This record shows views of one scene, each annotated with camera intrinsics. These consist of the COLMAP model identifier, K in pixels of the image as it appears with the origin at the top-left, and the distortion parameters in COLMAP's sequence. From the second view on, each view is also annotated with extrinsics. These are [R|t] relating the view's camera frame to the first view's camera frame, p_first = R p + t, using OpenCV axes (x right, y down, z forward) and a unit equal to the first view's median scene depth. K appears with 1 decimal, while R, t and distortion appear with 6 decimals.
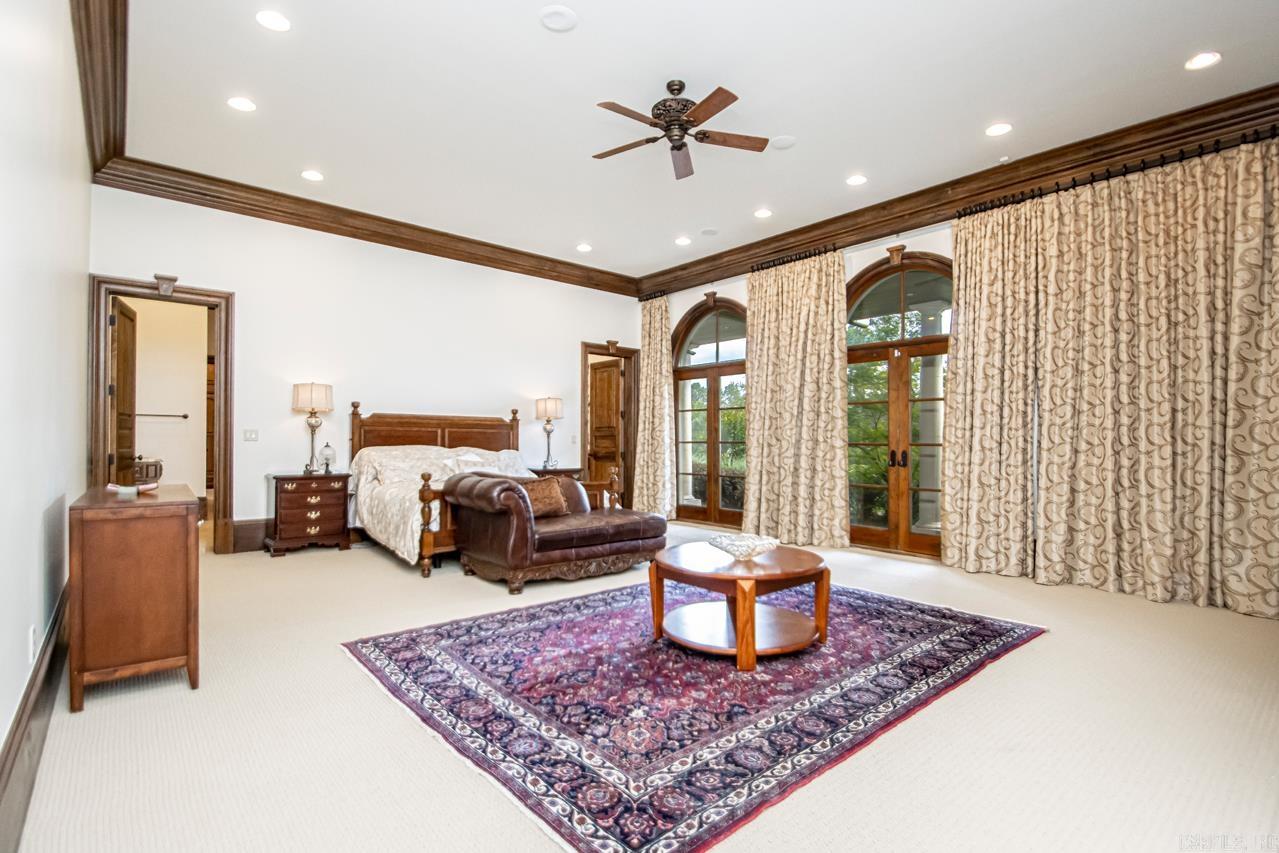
lens RADIAL K [[599.1, 0, 643.7], [0, 599.1, 435.2], [0, 0, 1]] dist [0.000091, -0.000003]
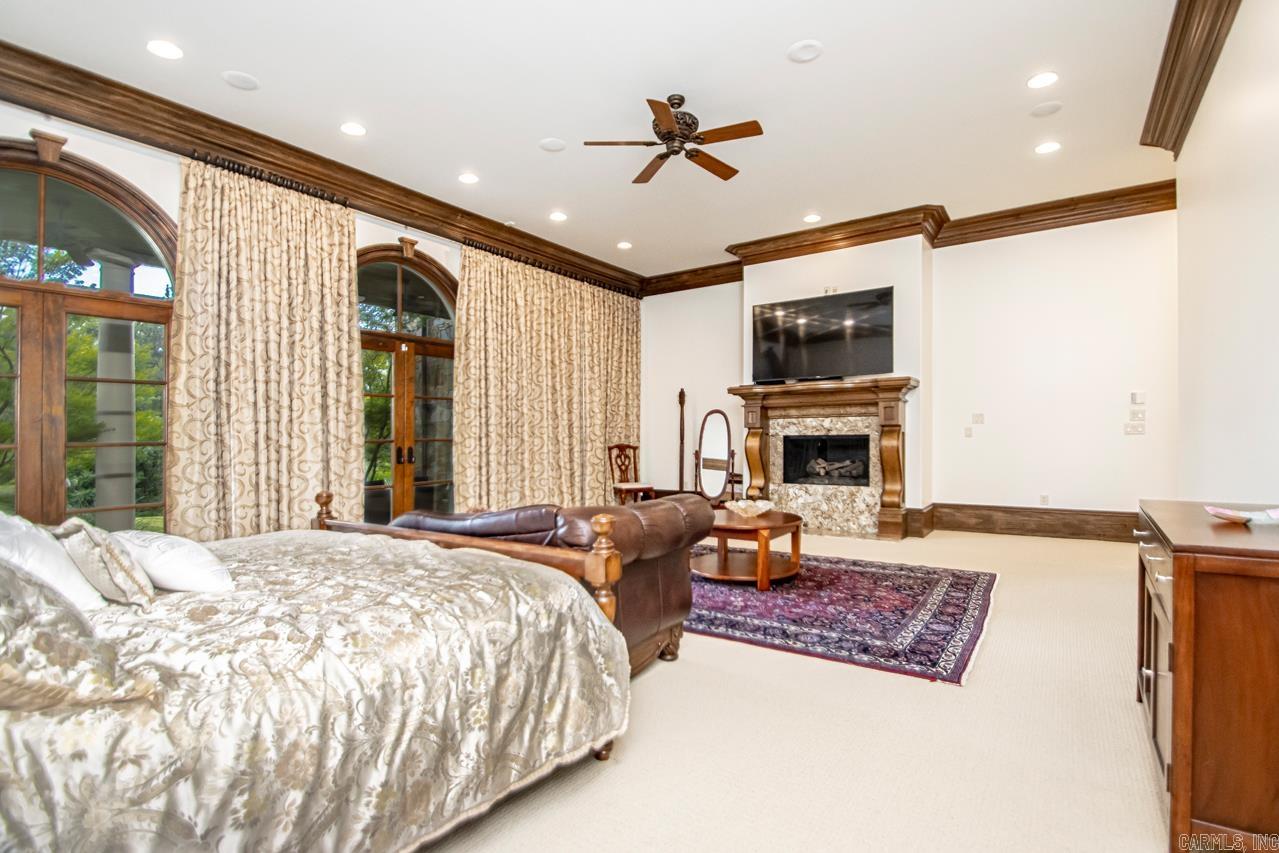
lens RADIAL K [[599.1, 0, 643.7], [0, 599.1, 435.2], [0, 0, 1]] dist [0.000091, -0.000003]
pose [[-0.244927, -0.012947, 0.969455, -0.961231], [-0.003432, 0.999916, 0.012486, -0.006563], [-0.969536, -0.000269, -0.244951, 1.303048]]
